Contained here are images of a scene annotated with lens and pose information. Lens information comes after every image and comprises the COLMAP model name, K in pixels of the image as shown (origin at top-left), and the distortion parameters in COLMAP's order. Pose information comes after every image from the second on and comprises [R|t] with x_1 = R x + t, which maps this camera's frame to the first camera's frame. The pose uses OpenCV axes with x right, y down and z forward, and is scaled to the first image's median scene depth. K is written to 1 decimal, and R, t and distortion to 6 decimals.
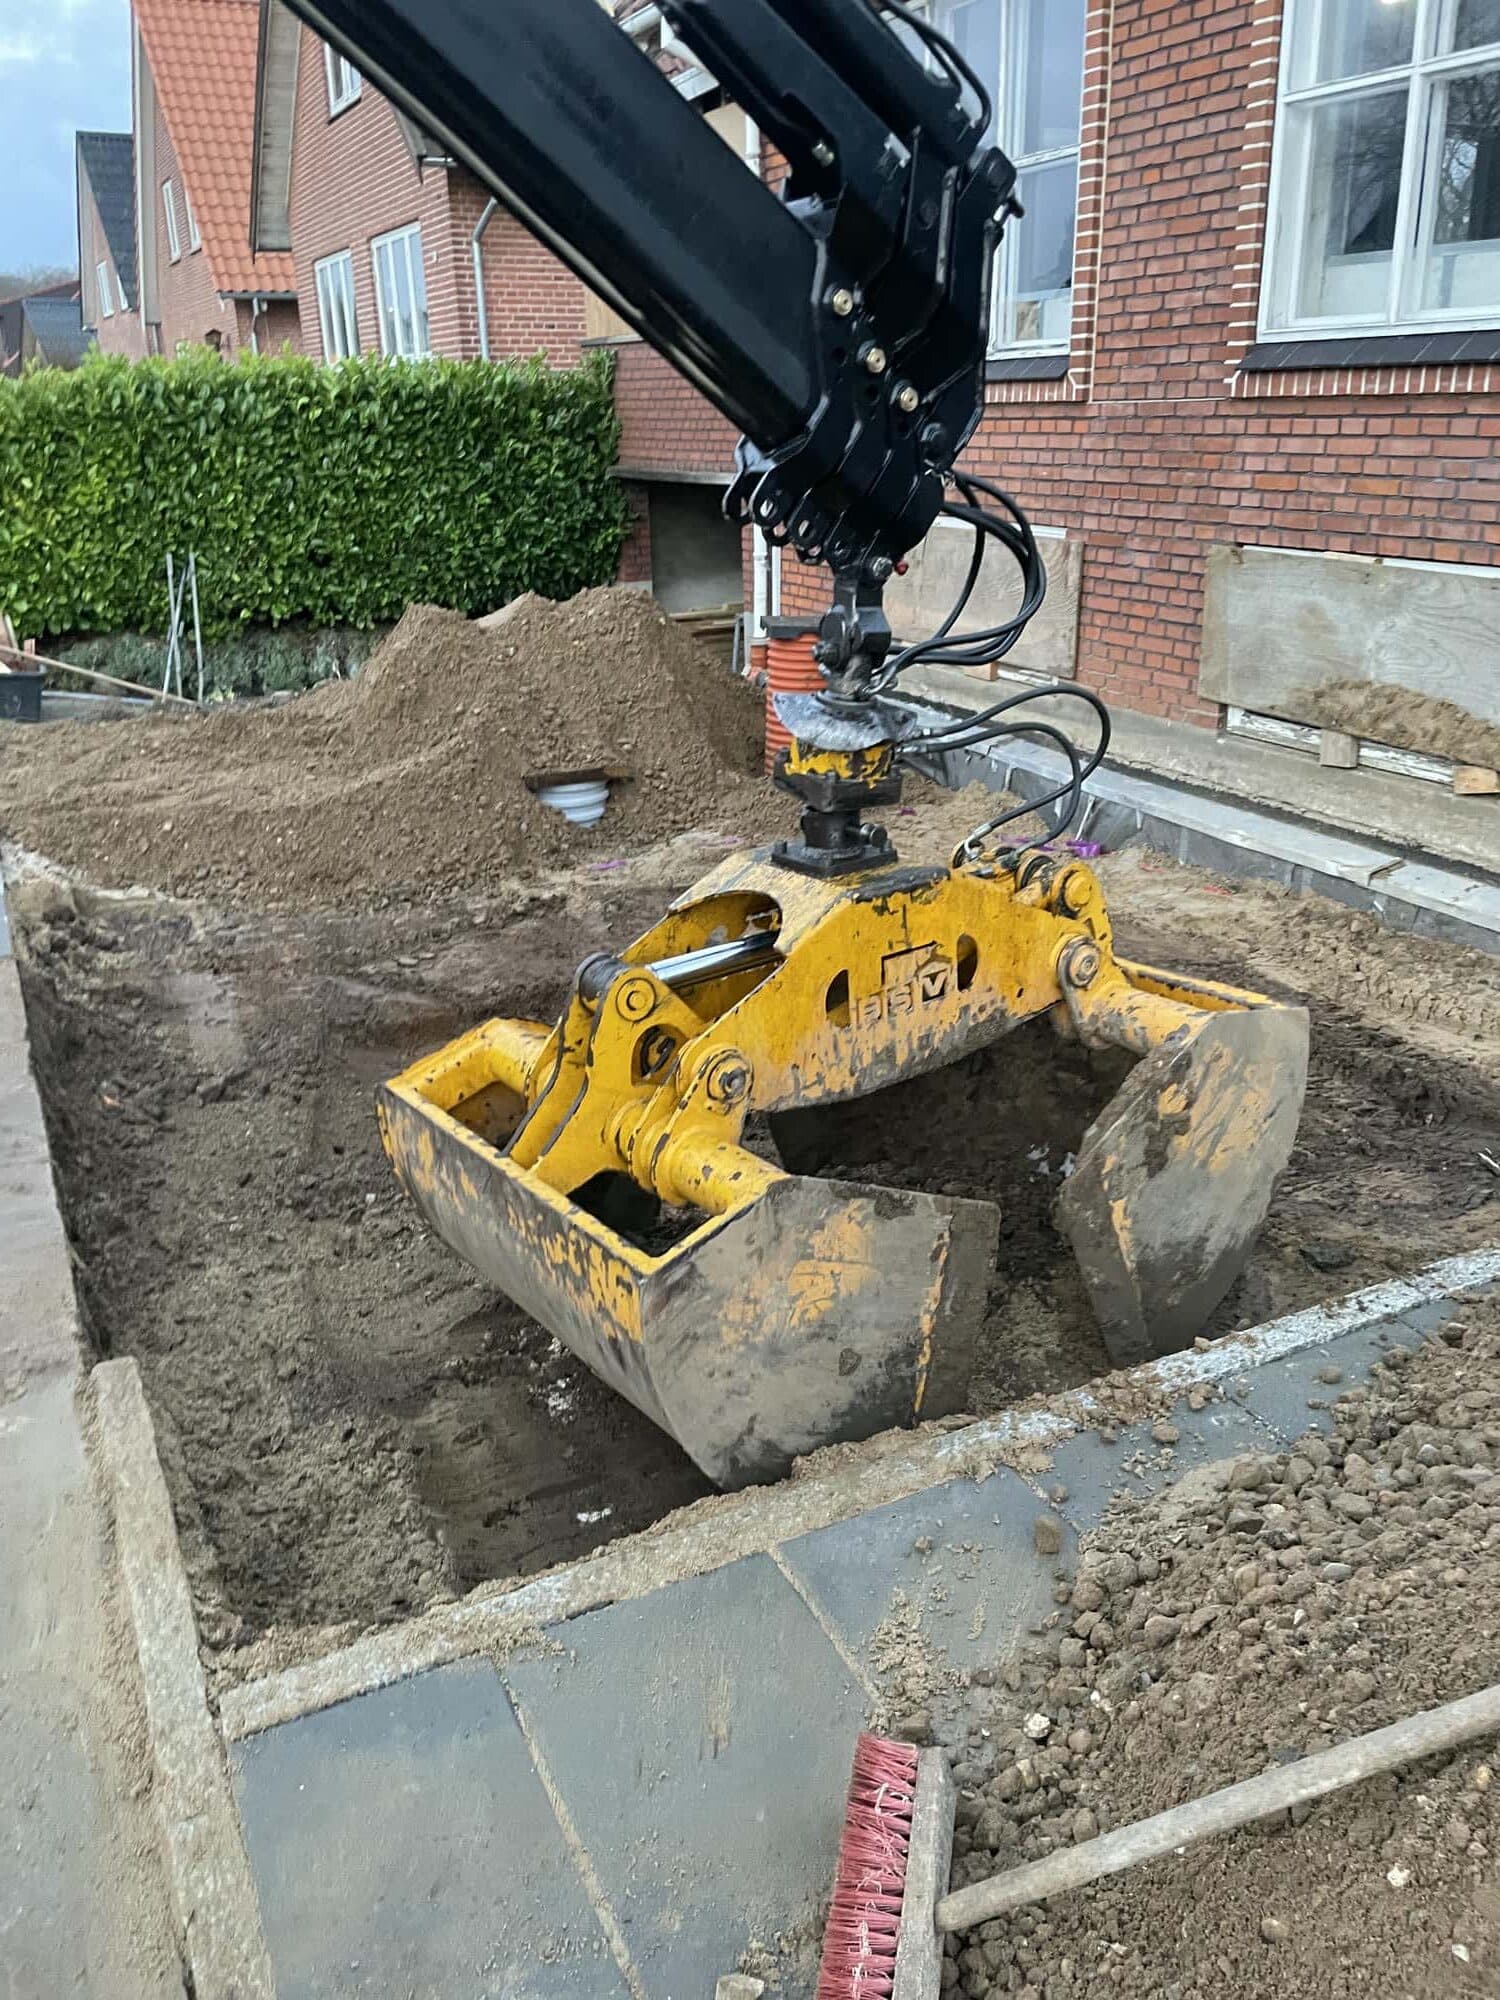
lens RADIAL K [[1572.1, 0, 739.9], [0, 1572.1, 998.9], [0, 0, 1]] dist [0.055724, -0.106048]
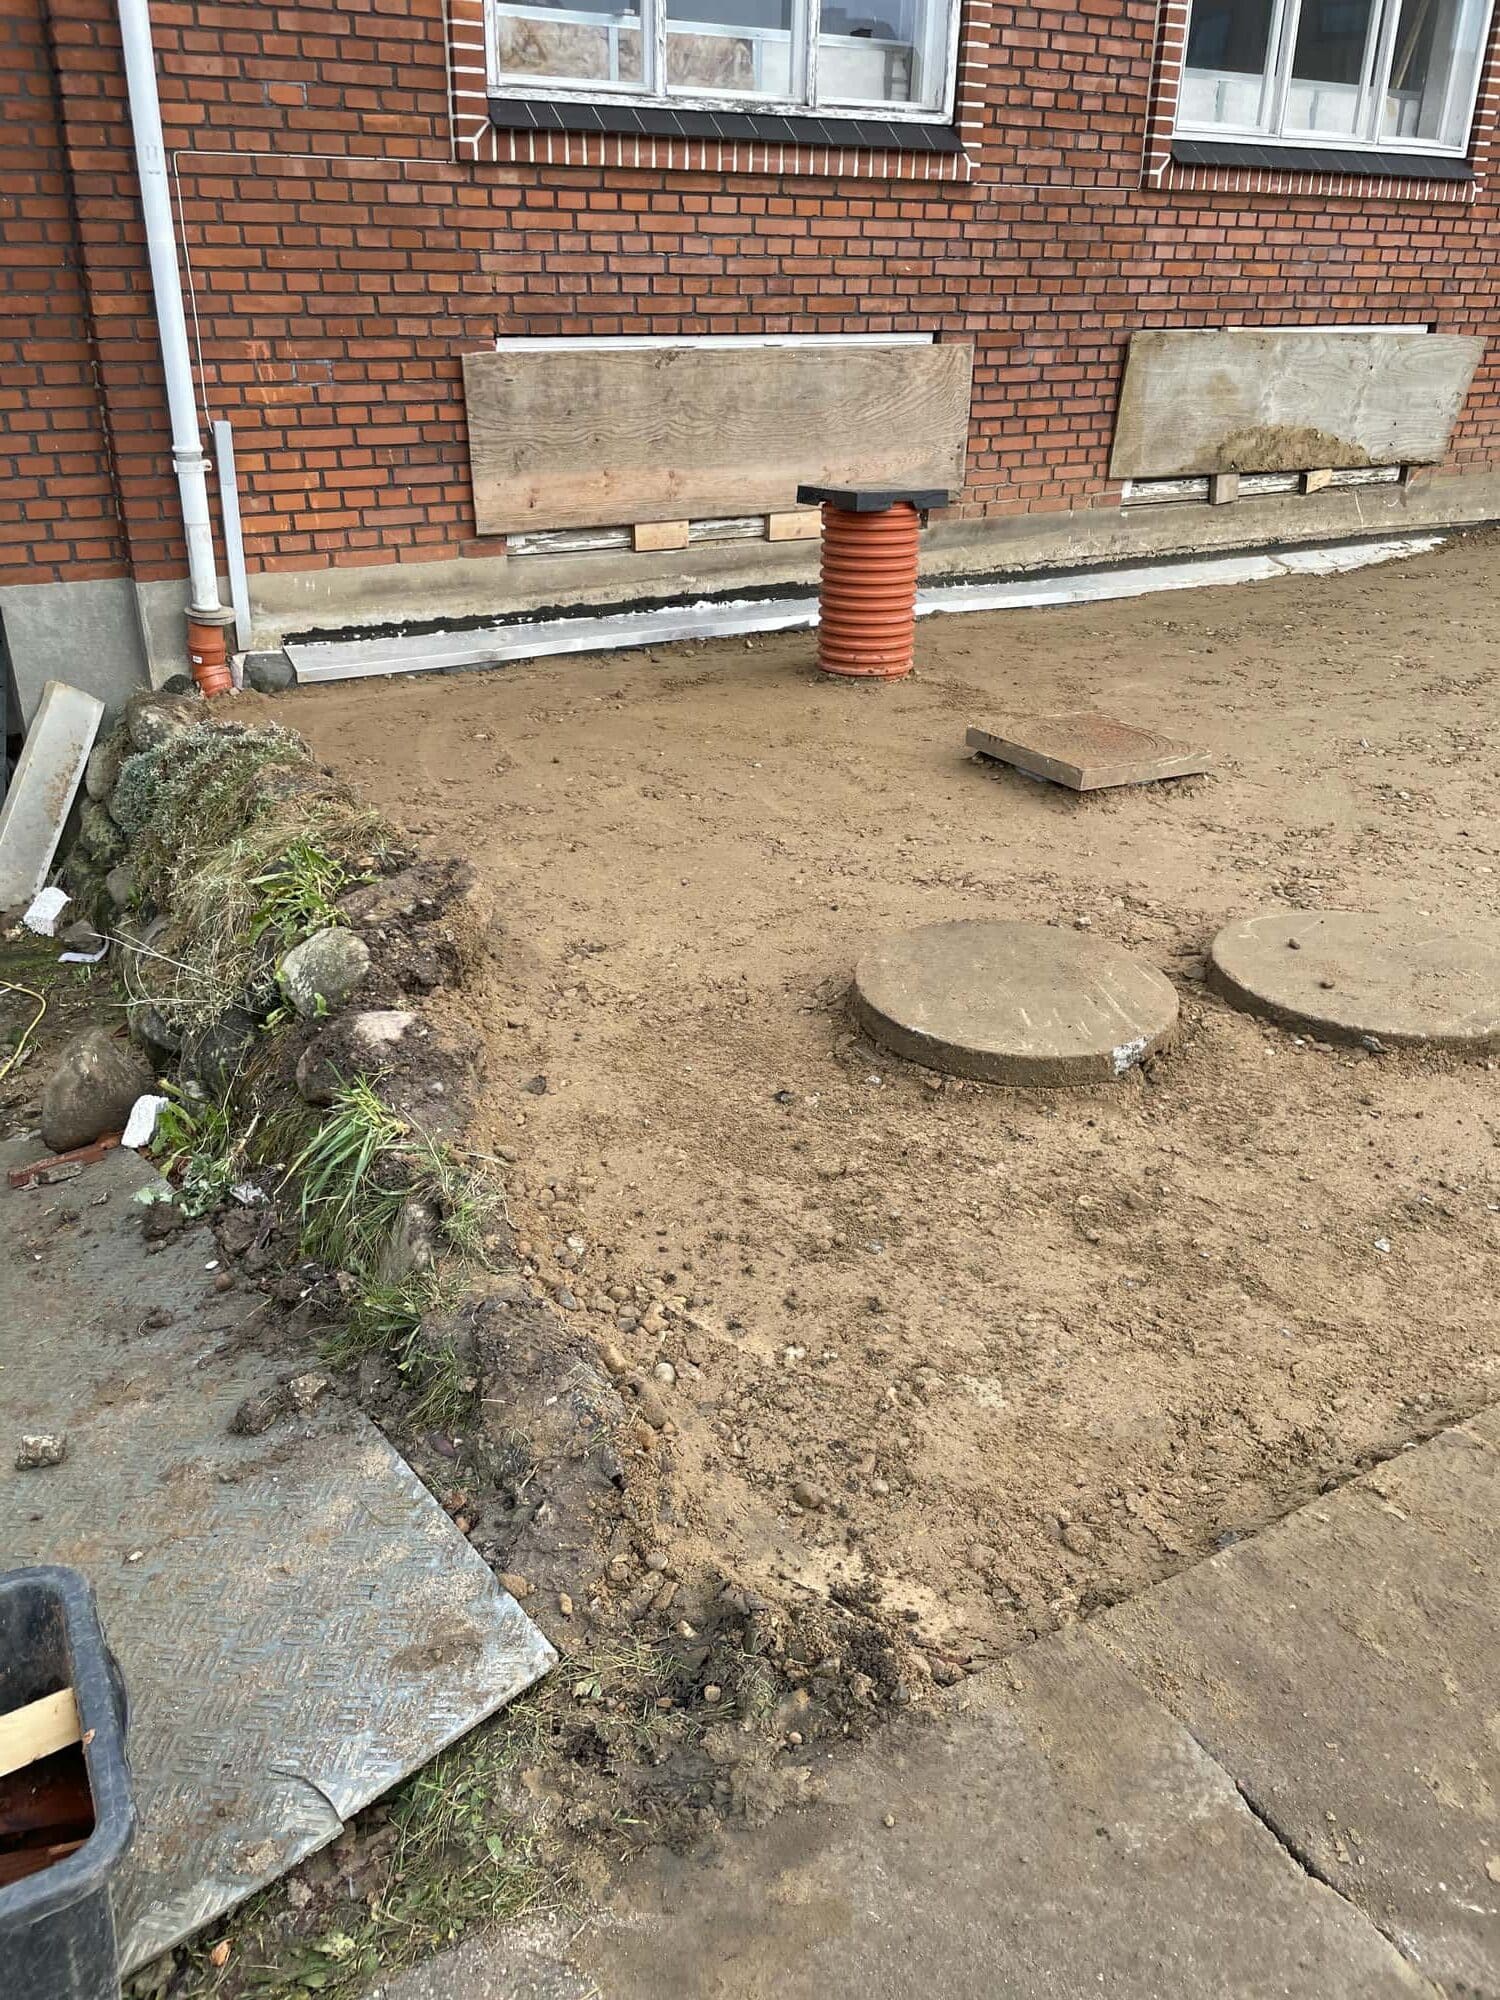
lens RADIAL K [[1572.1, 0, 720.5], [0, 1572.1, 890.5], [0, 0, 1]] dist [0.055724, -0.106048]
pose [[-0.078566, -0.392373, 0.916445, -0.883697], [0.319350, 0.860936, 0.395985, -0.526264], [-0.944374, 0.323778, 0.057664, 1.471645]]
